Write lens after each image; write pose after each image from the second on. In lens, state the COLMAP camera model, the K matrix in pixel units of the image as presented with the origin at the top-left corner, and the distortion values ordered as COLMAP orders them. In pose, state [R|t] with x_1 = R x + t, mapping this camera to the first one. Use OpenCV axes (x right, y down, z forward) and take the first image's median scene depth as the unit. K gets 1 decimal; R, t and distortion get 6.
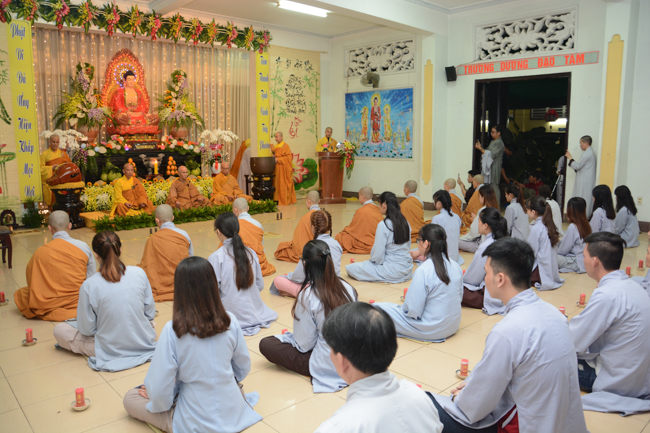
lens RADIAL K [[501.8, 0, 325.0], [0, 501.8, 216.5], [0, 0, 1]] dist [-0.161657, 0.121534]
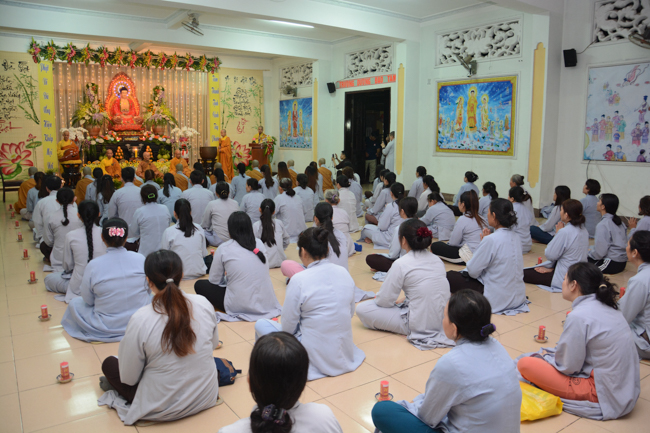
lens RADIAL K [[501.8, 0, 325.0], [0, 501.8, 216.5], [0, 0, 1]] dist [-0.161657, 0.121534]
pose [[0.991525, 0.029092, -0.126620, 0.412577], [-0.028059, 0.999557, 0.009937, 0.061407], [0.126853, -0.006300, 0.991901, -0.395878]]
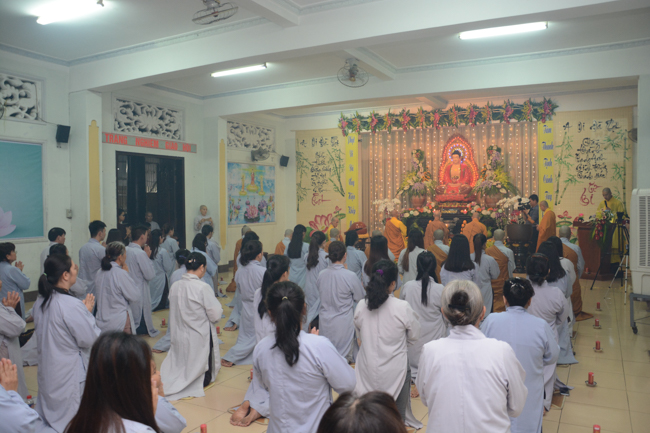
lens RADIAL K [[501.8, 0, 325.0], [0, 501.8, 216.5], [0, 0, 1]] dist [-0.161657, 0.121534]
pose [[0.335749, 0.028062, -0.941533, 0.724421], [-0.129728, 0.991409, -0.016712, -0.068320], [0.932975, 0.127755, 0.336505, 0.285802]]
